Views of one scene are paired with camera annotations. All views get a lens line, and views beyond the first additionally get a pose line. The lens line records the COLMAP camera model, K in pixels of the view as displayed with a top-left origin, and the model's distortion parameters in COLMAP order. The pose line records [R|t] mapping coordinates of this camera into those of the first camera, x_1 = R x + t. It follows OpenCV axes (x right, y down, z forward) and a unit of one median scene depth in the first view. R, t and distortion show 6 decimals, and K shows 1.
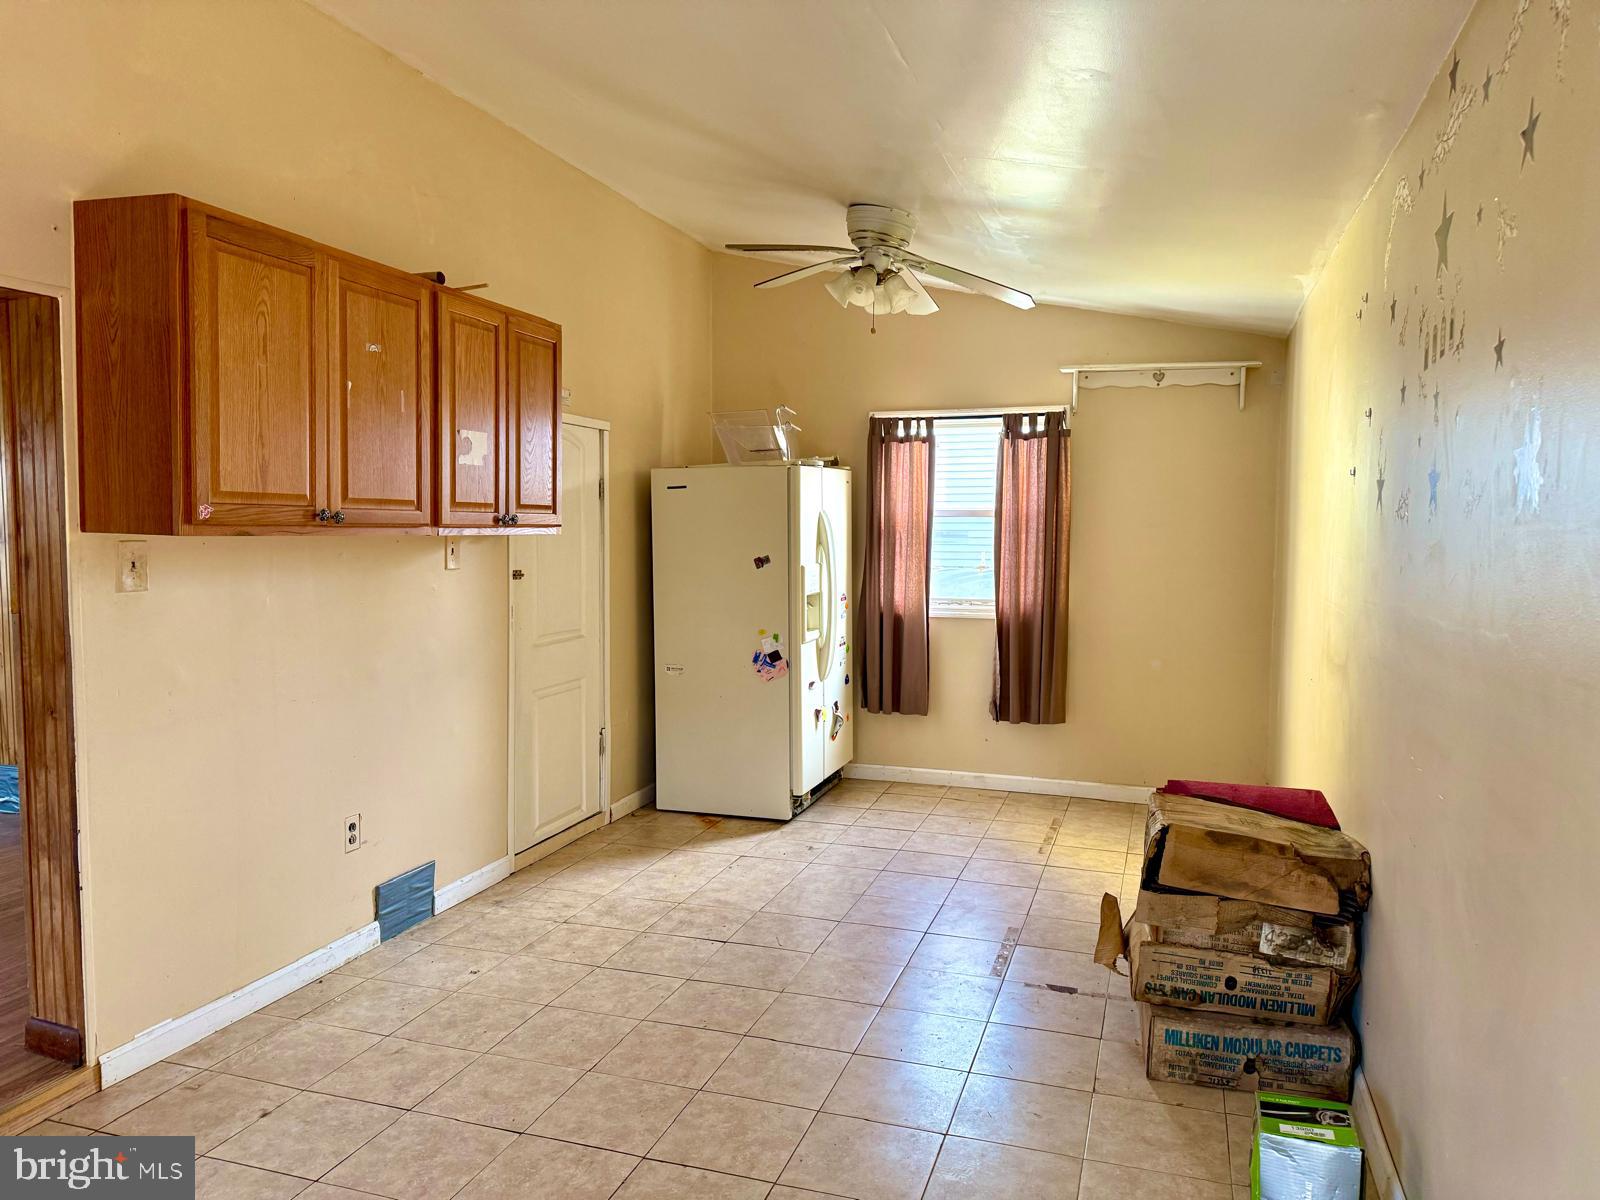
lens RADIAL K [[1127.8, 0, 800.0], [0, 1127.8, 600.0], [0, 0, 1]] dist [-0.000611, -0.001070]
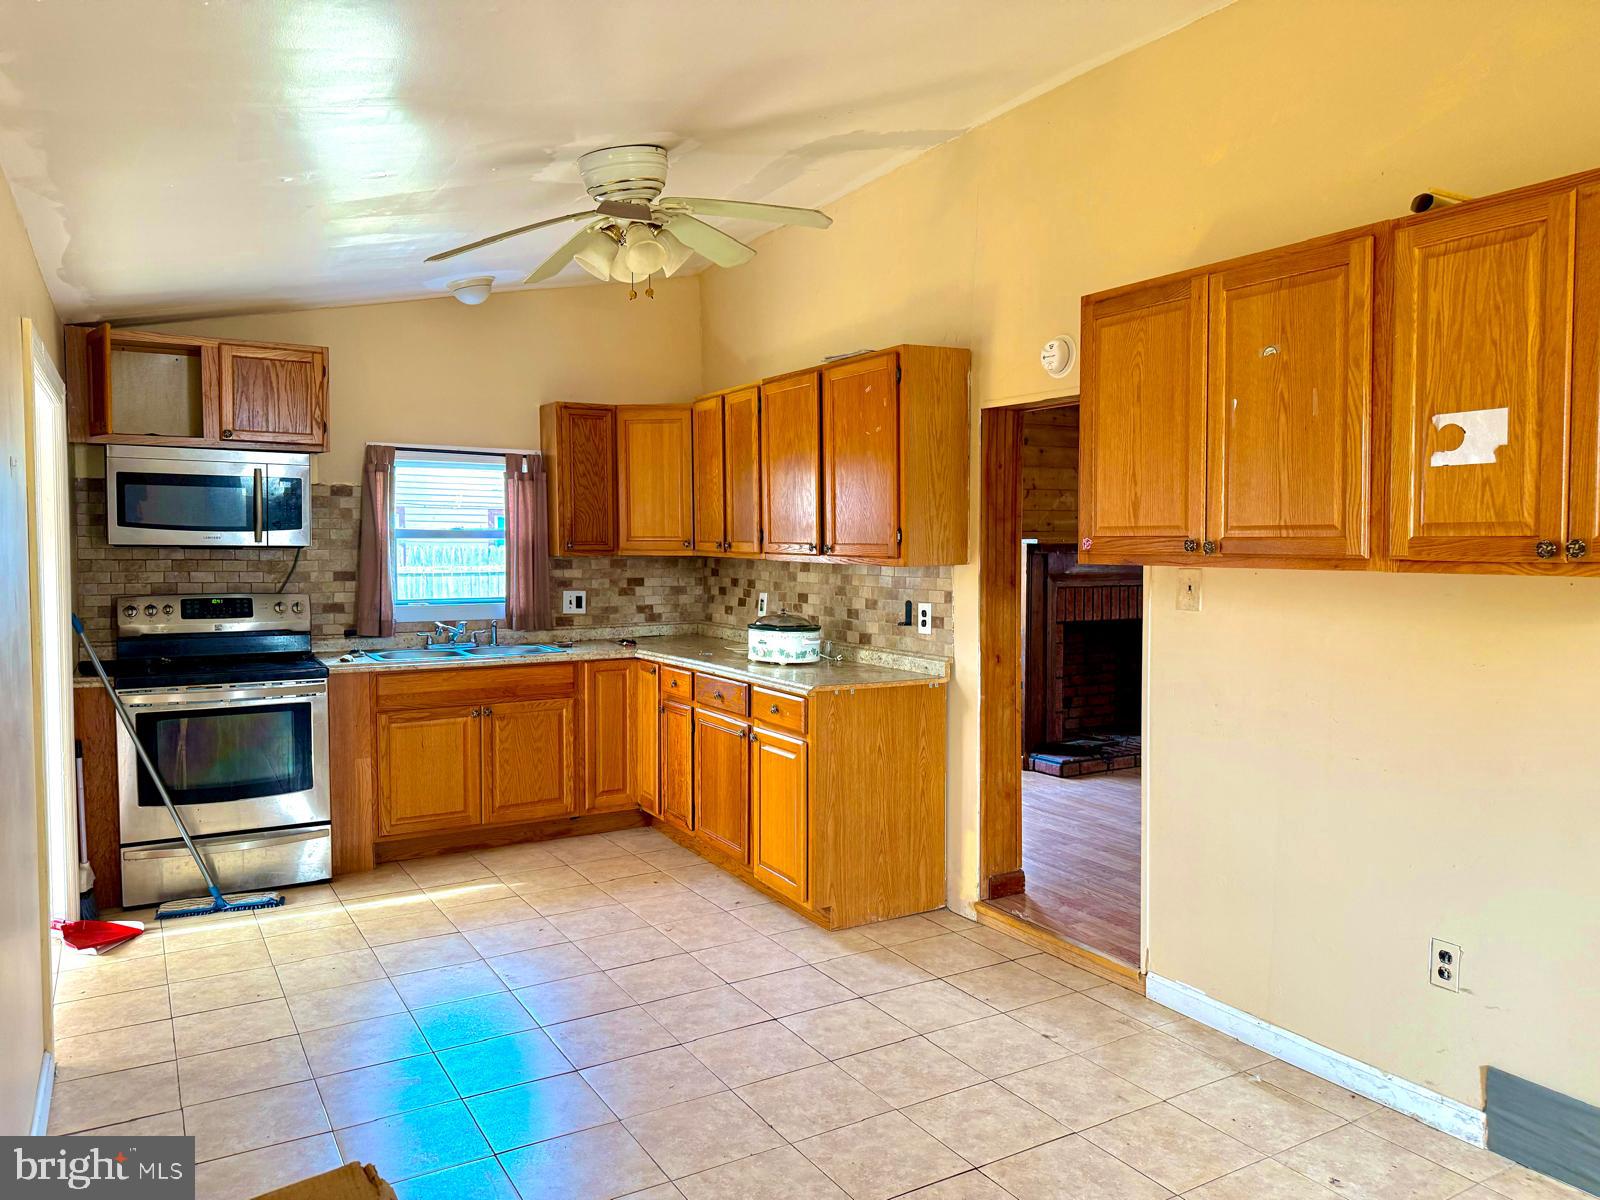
lens RADIAL K [[1127.8, 0, 800.0], [0, 1127.8, 600.0], [0, 0, 1]] dist [-0.000611, -0.001070]
pose [[-0.655089, 0.033808, -0.754795, 0.538105], [-0.053180, 0.994458, 0.090698, -0.097955], [0.753677, 0.099555, -0.649661, 1.371503]]
